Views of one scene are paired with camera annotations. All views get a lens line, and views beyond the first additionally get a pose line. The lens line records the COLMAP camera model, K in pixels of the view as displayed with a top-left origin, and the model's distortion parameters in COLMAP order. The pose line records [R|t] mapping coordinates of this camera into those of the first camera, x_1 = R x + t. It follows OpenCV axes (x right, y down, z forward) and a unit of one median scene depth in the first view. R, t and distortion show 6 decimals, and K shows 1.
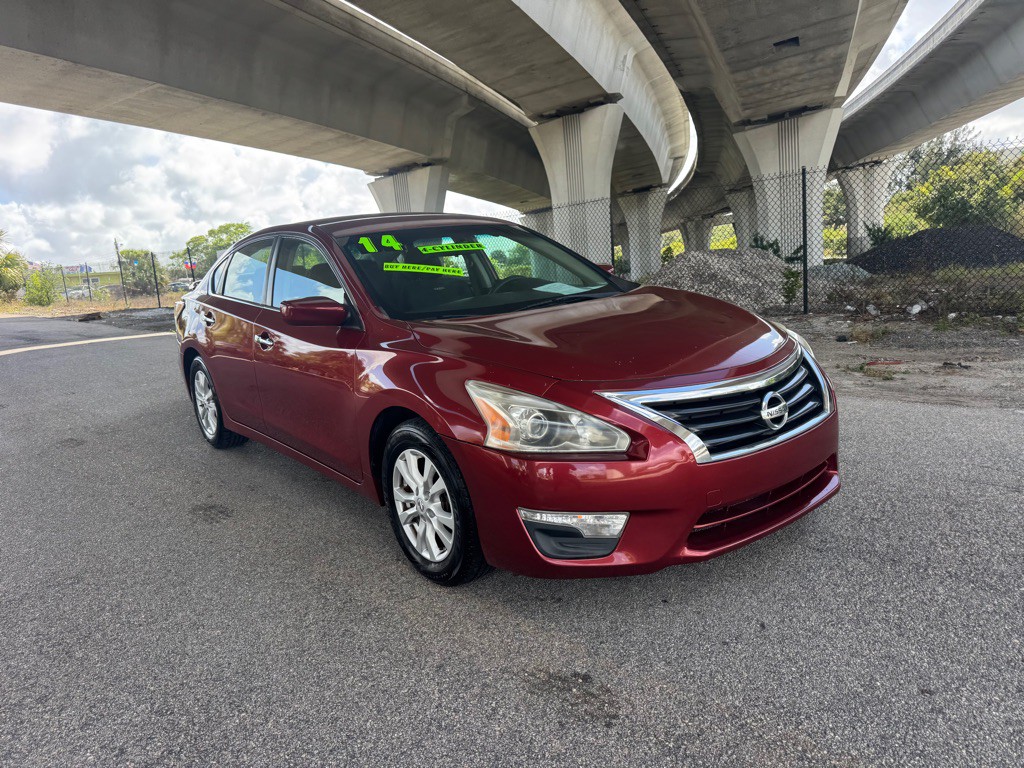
lens RADIAL K [[717.9, 0, 504.4], [0, 717.9, 387.2], [0, 0, 1]] dist [0.026457, -0.030108]
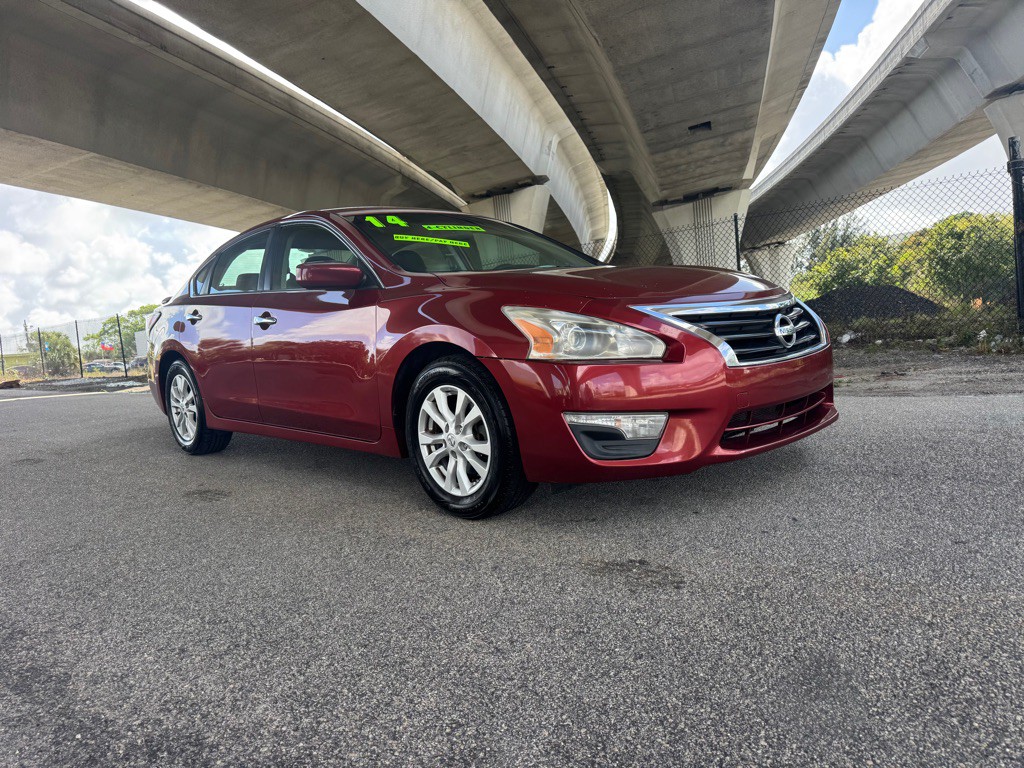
lens RADIAL K [[713.2, 0, 509.7], [0, 713.2, 388.8], [0, 0, 1]] dist [0.045382, -0.051265]
pose [[0.994212, -0.017041, 0.106076, -0.022407], [0.028426, 0.993878, -0.106761, 0.032202], [-0.103608, 0.109159, 0.988610, -0.003312]]
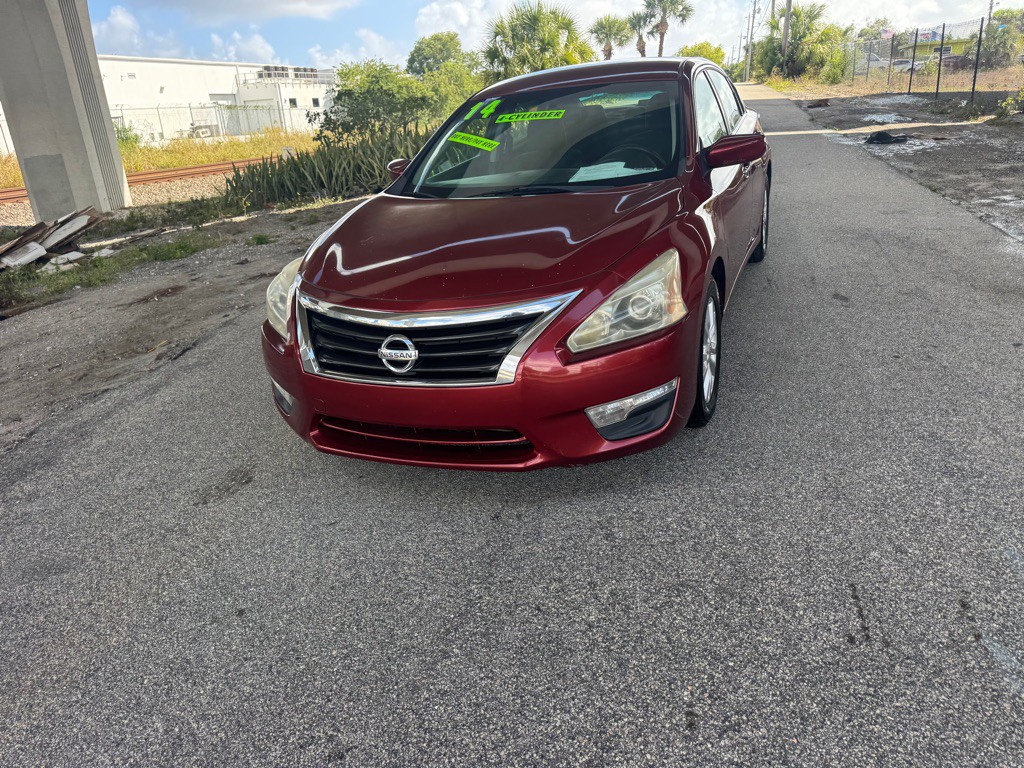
lens RADIAL K [[721.2, 0, 528.7], [0, 721.2, 377.4], [0, 0, 1]] dist [0.032964, -0.047000]
pose [[0.518311, 0.348067, -0.781155, 0.179974], [-0.115600, 0.933558, 0.339272, -0.042167], [0.847343, -0.085547, 0.524110, 0.092077]]
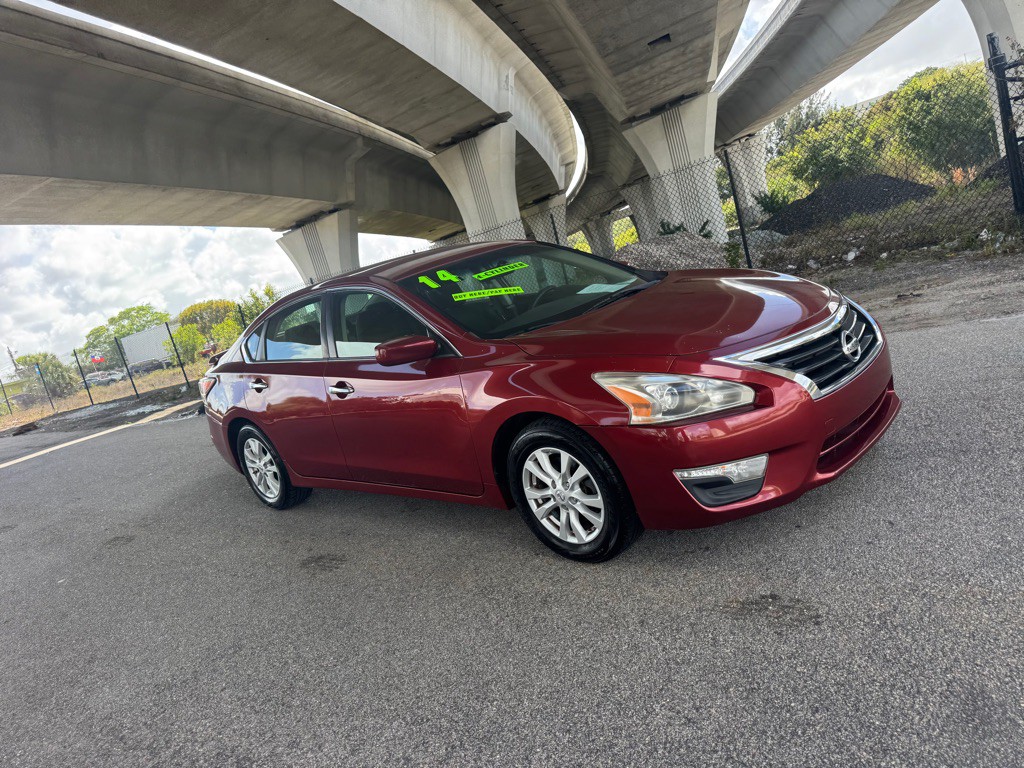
lens RADIAL K [[714.2, 0, 522.8], [0, 714.2, 380.9], [0, 0, 1]] dist [0.034978, -0.040714]
pose [[0.971938, -0.203967, 0.117193, -0.042742], [0.208150, 0.977790, -0.024504, 0.000753], [-0.109592, 0.048210, 0.992807, -0.015616]]
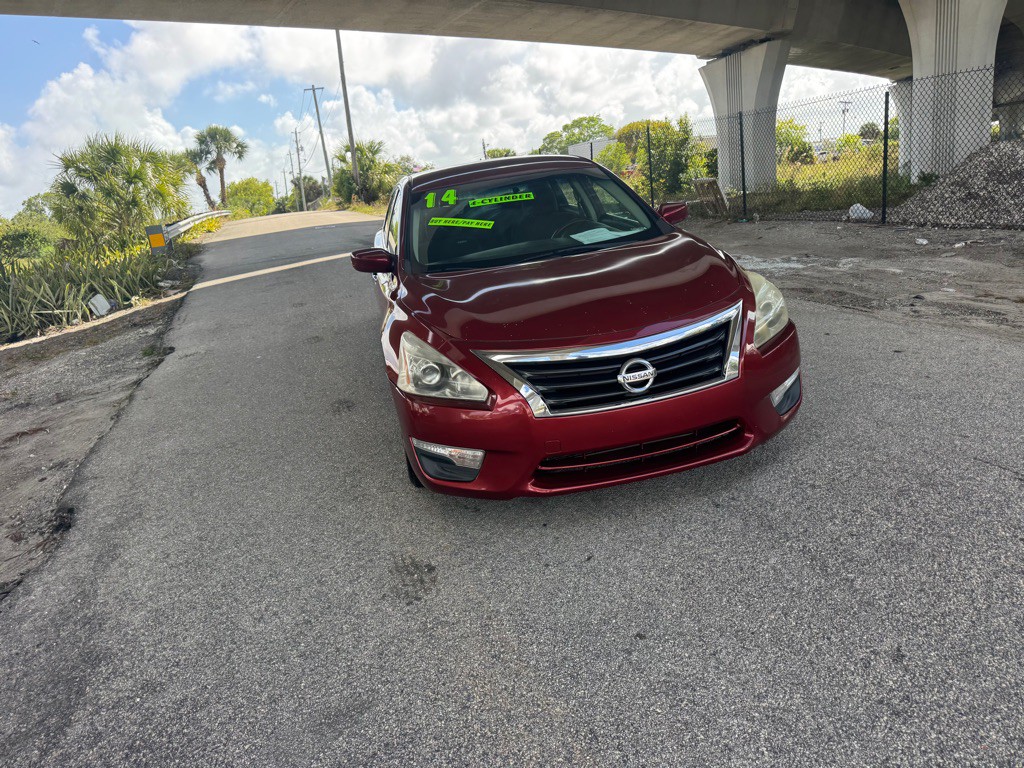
lens RADIAL K [[721.2, 0, 528.7], [0, 721.2, 377.4], [0, 0, 1]] dist [0.032964, -0.047000]
pose [[0.904933, 0.084884, -0.417002, 0.097991], [-0.028364, 0.989757, 0.139919, -0.016191], [0.424607, -0.114789, 0.898072, -0.007779]]
